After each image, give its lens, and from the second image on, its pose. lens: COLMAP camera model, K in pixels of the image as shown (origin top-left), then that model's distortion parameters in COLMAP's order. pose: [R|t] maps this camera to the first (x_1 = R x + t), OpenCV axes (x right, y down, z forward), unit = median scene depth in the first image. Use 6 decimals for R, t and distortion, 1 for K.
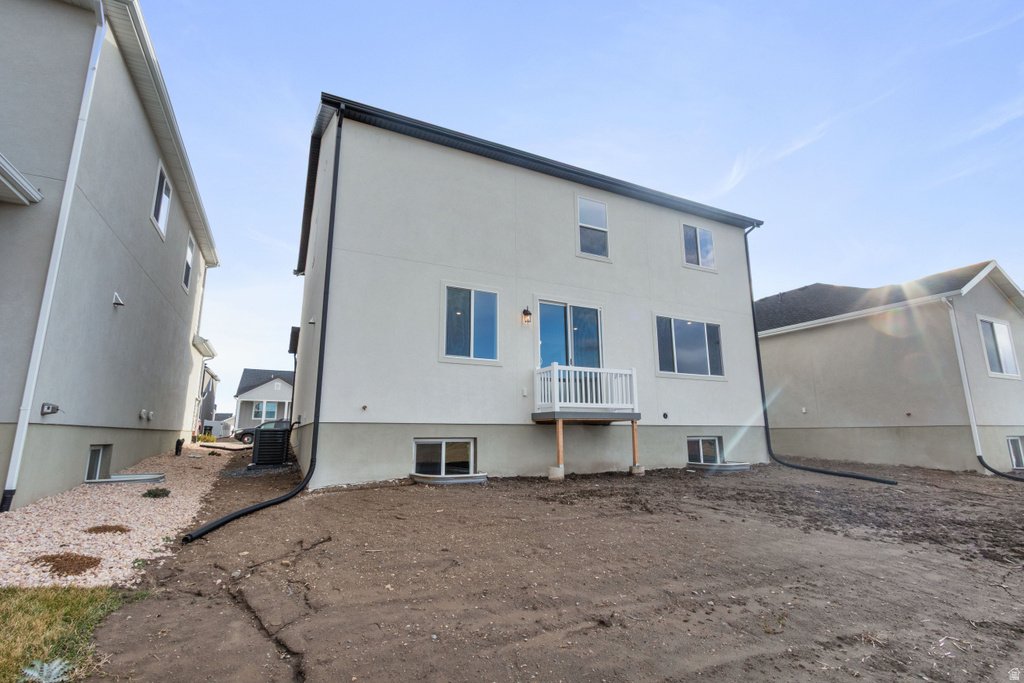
lens RADIAL K [[476.7, 0, 508.4], [0, 476.7, 347.1], [0, 0, 1]] dist [0.005227, -0.002088]
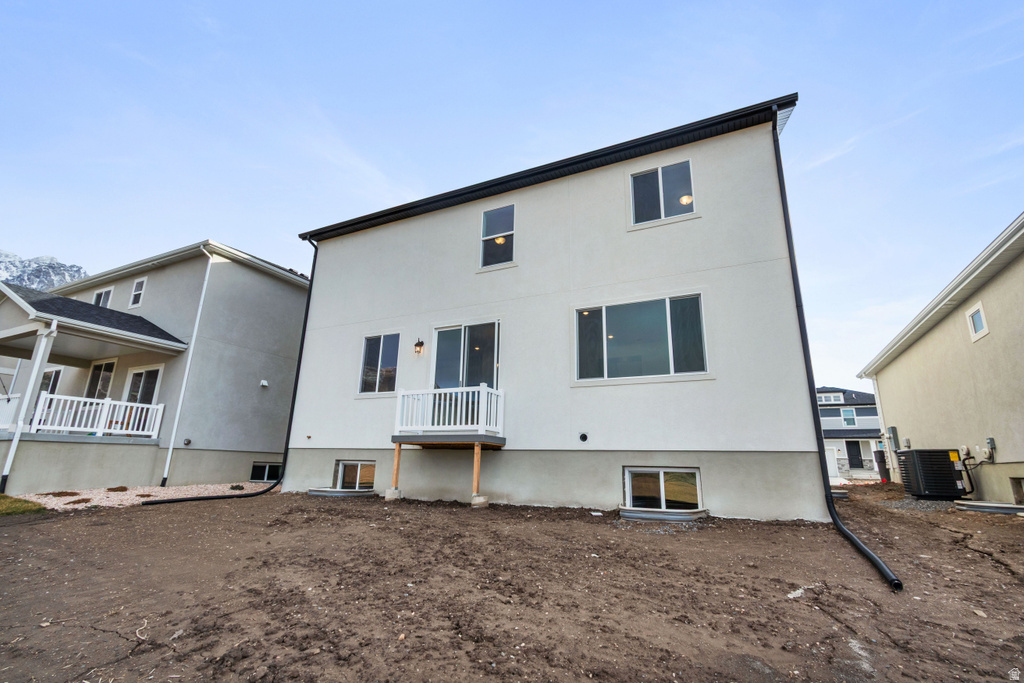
lens RADIAL K [[476.7, 0, 505.1], [0, 476.7, 330.9], [0, 0, 1]] dist [0.005227, -0.002088]
pose [[0.589043, -0.199078, -0.783196, 0.920926], [0.127427, 0.979937, -0.153248, 0.081771], [0.797992, -0.009531, 0.602593, 0.461380]]
